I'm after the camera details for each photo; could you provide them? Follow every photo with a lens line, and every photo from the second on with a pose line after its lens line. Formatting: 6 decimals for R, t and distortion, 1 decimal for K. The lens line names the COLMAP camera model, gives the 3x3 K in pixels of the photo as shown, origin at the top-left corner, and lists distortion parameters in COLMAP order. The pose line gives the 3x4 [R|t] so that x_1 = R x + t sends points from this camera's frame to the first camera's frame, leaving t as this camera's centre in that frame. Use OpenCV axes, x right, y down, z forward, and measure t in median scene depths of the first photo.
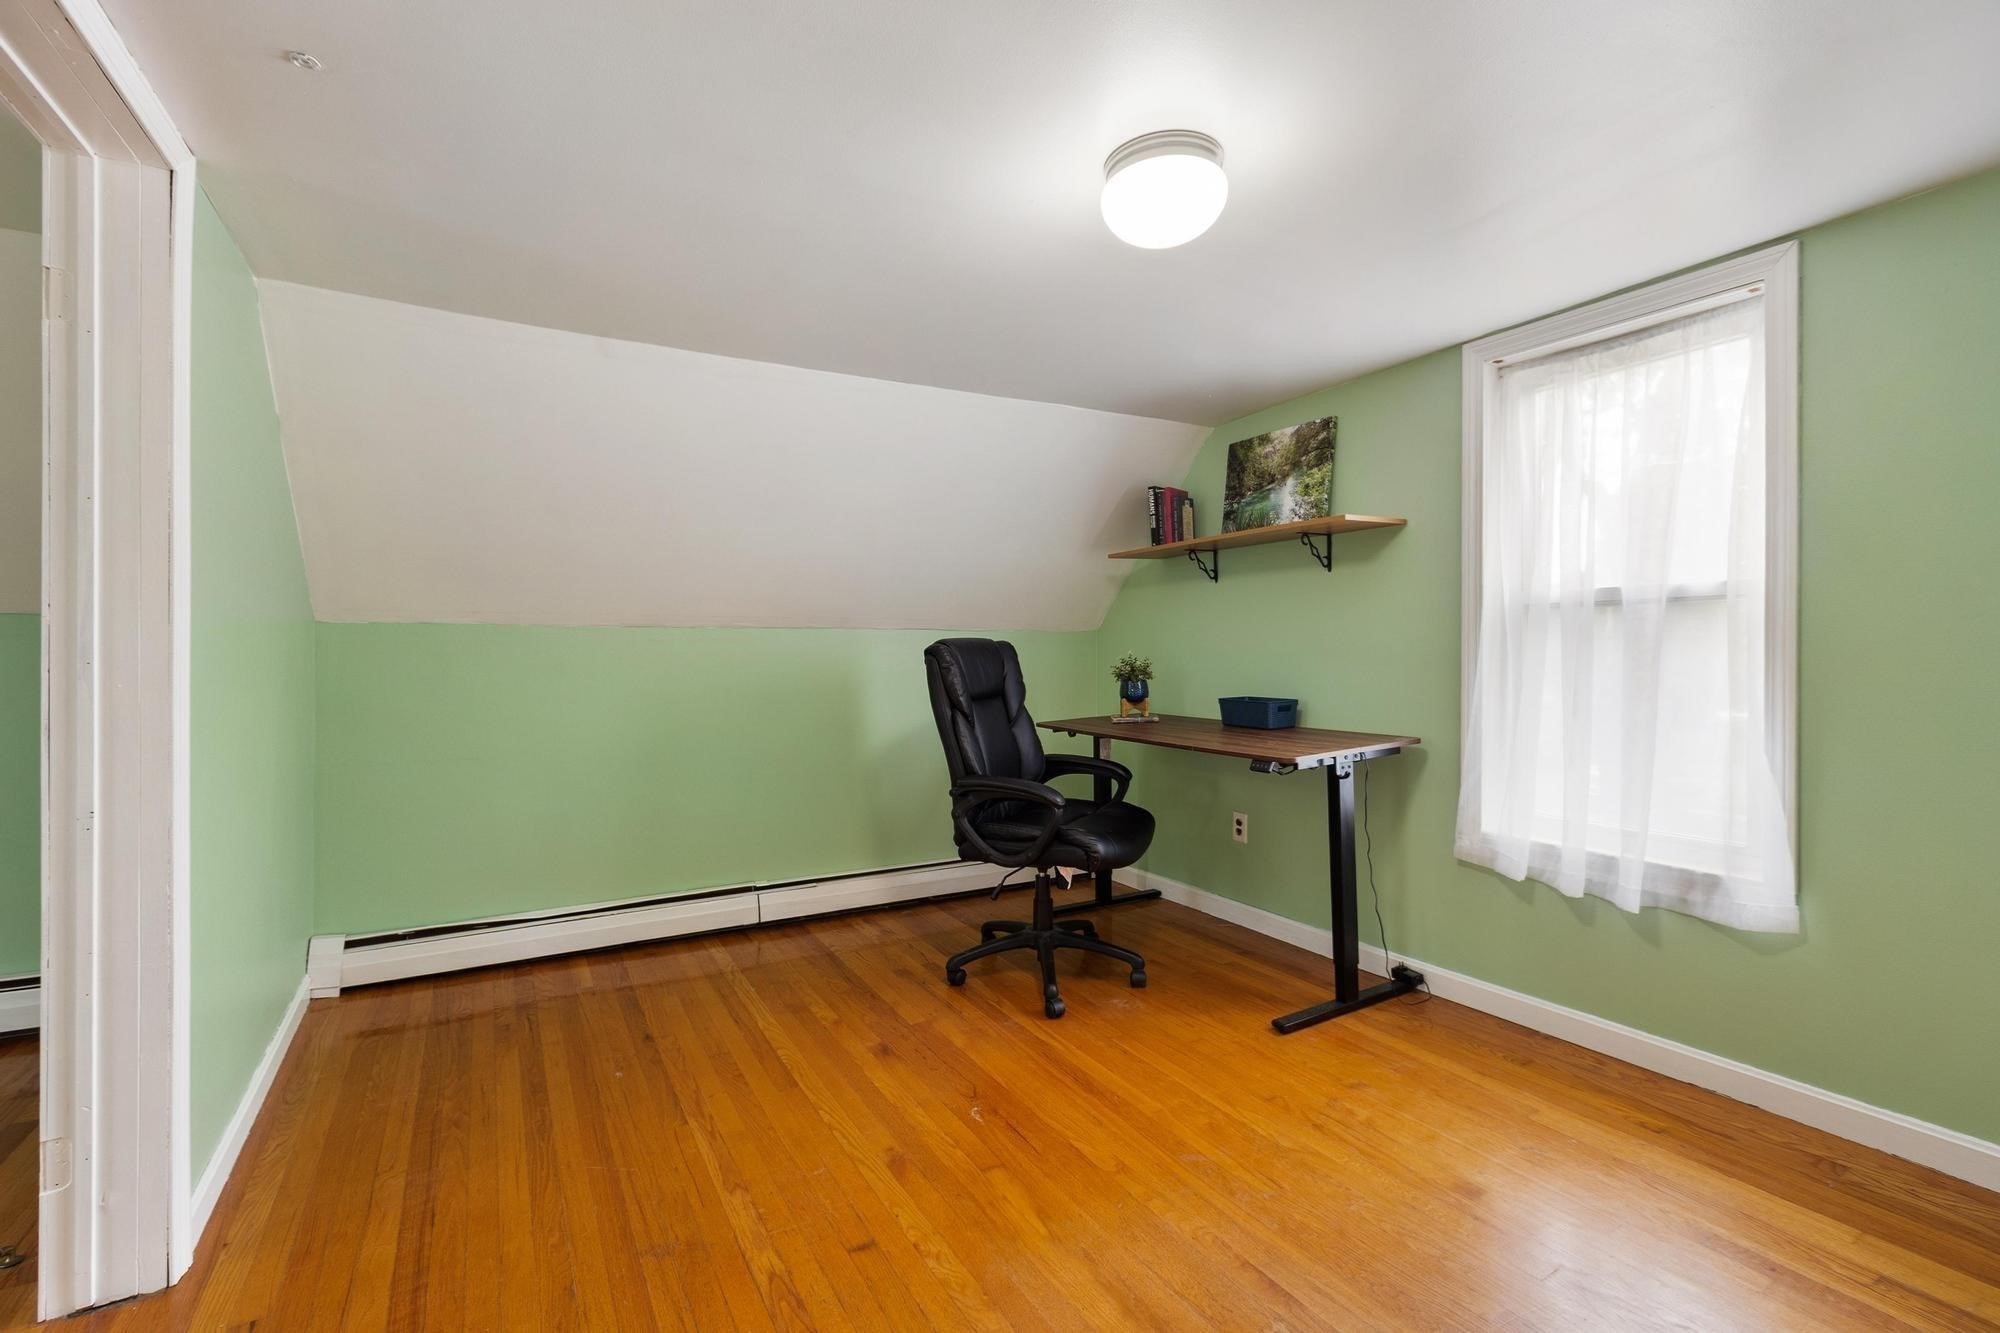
lens RADIAL K [[876.5, 0, 986.6], [0, 876.5, 661.8], [0, 0, 1]] dist [0.000363, 0.000189]
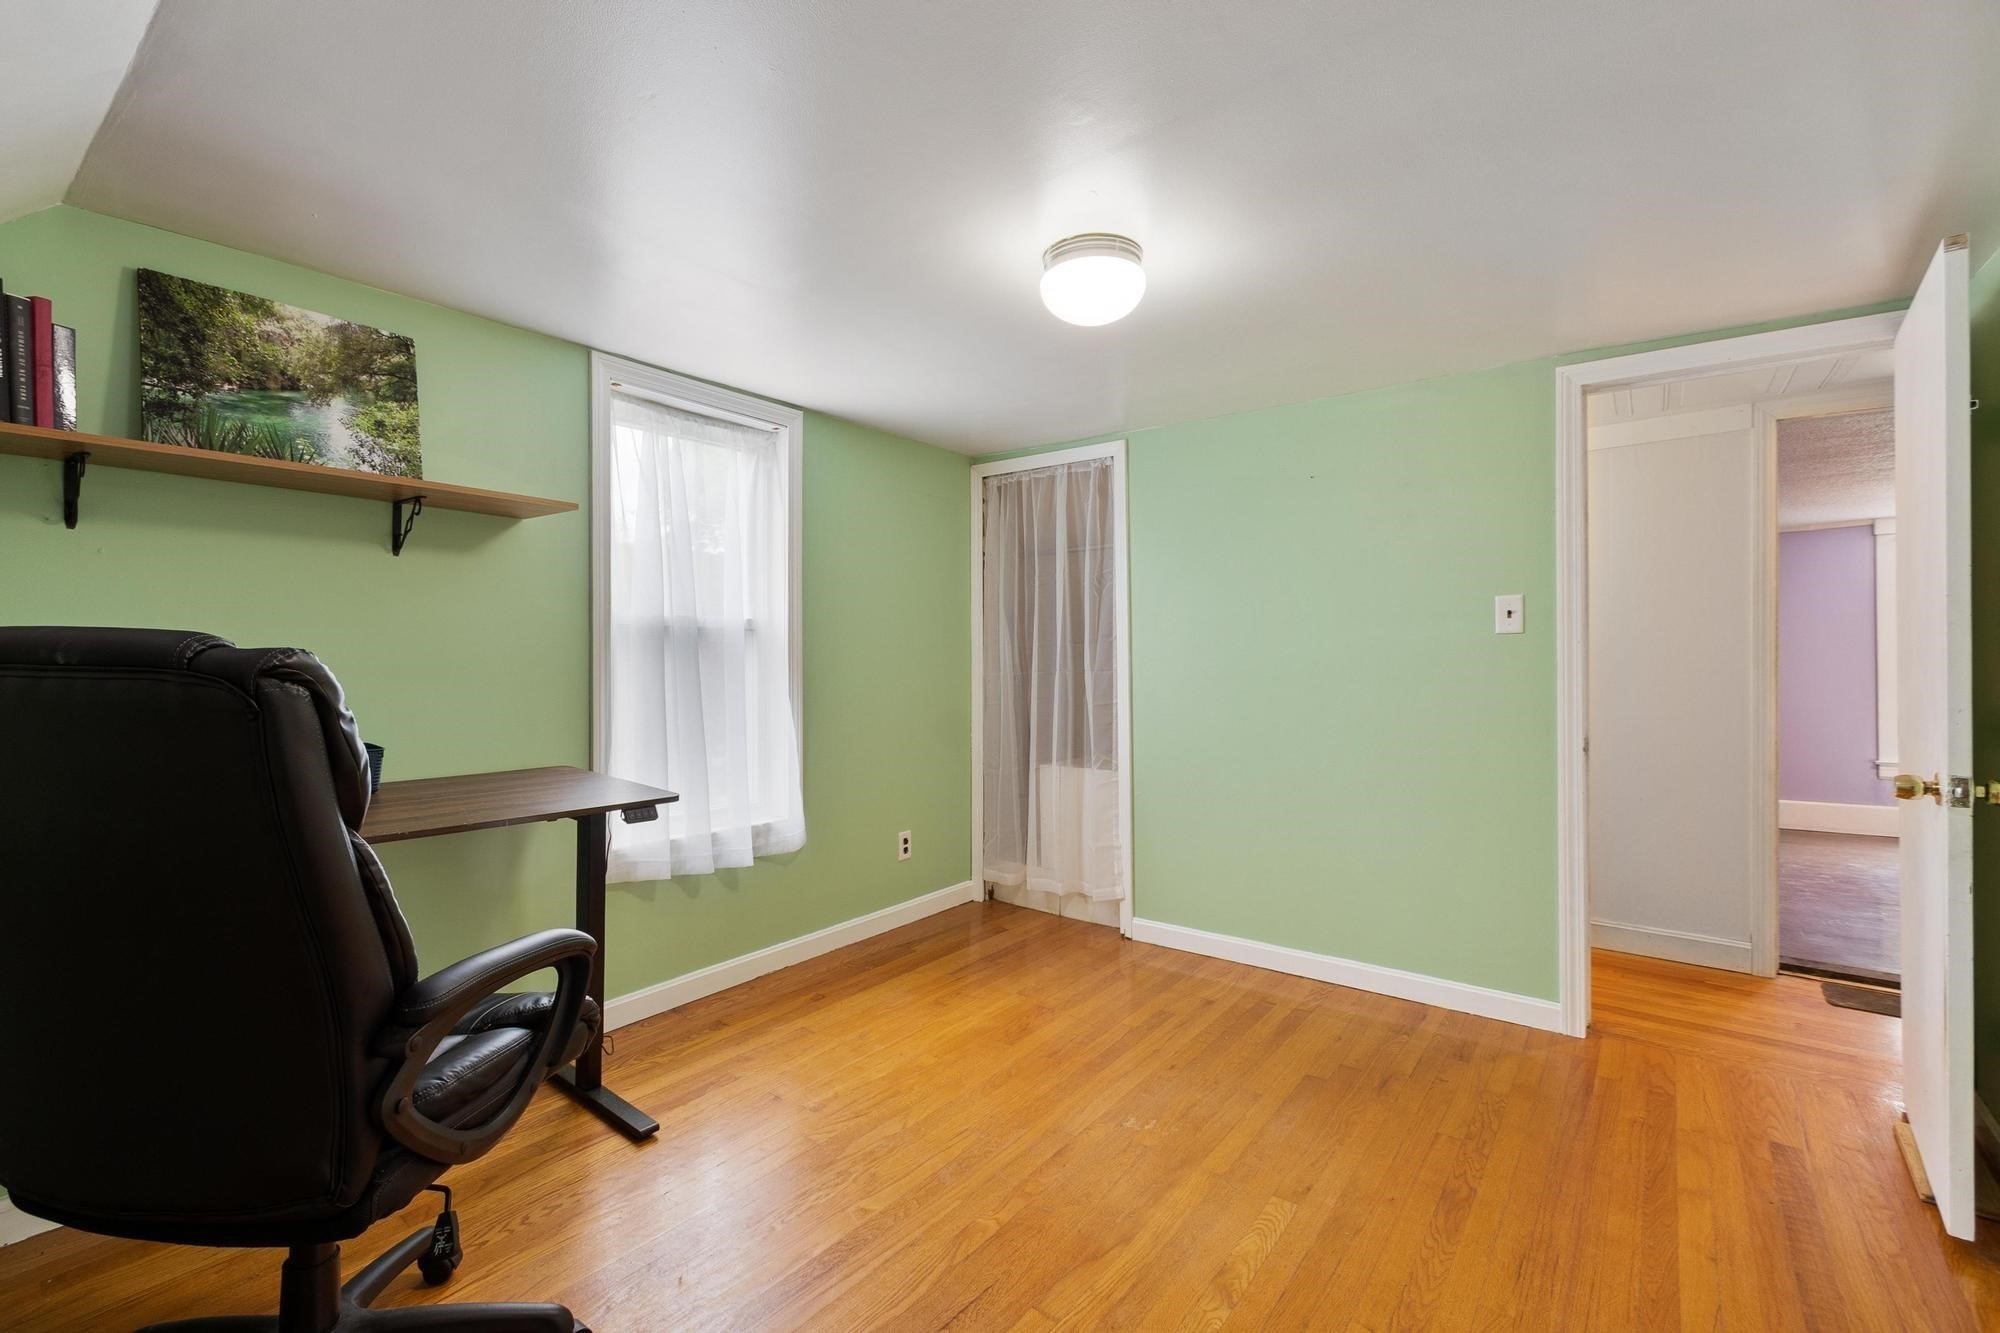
lens RADIAL K [[876.5, 0, 986.6], [0, 876.5, 661.8], [0, 0, 1]] dist [0.000363, 0.000189]
pose [[-0.388910, -0.000820, 0.921275, -0.443434], [0.005937, 0.999977, 0.003397, -0.017511], [-0.921257, 0.006791, -0.388896, 0.848020]]
